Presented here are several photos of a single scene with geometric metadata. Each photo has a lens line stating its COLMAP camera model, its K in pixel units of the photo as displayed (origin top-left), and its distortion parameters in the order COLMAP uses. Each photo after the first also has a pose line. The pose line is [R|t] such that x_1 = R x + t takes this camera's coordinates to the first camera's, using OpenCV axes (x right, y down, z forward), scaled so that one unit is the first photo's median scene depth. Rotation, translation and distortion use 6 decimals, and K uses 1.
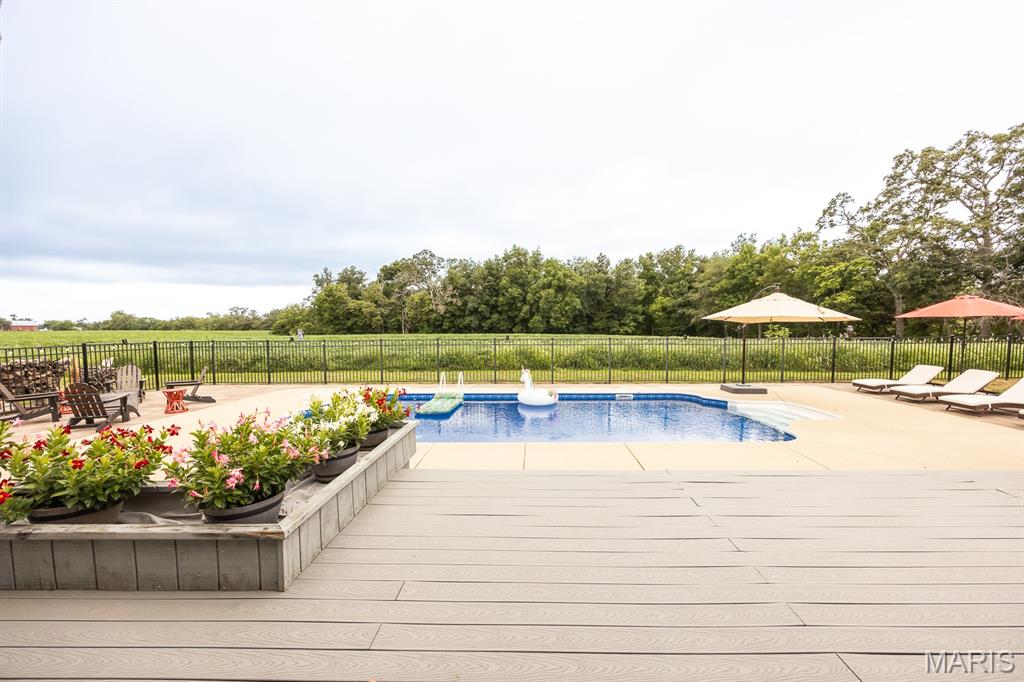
lens RADIAL K [[405.9, 0, 528.4], [0, 405.9, 335.7], [0, 0, 1]] dist [-0.000445, -0.000098]
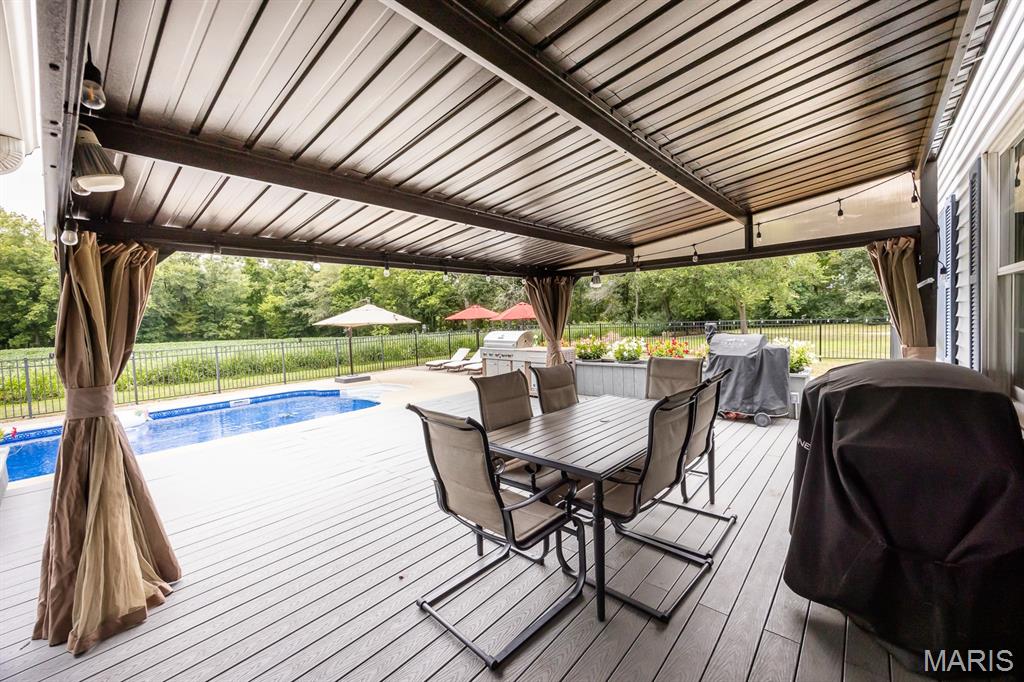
lens RADIAL K [[405.9, 0, 528.4], [0, 405.9, 335.7], [0, 0, 1]] dist [-0.000445, -0.000098]
pose [[0.640156, -0.054178, 0.766332, -0.047646], [0.052380, 0.998267, 0.026819, -0.003892], [-0.766457, 0.022972, 0.641885, -0.140575]]
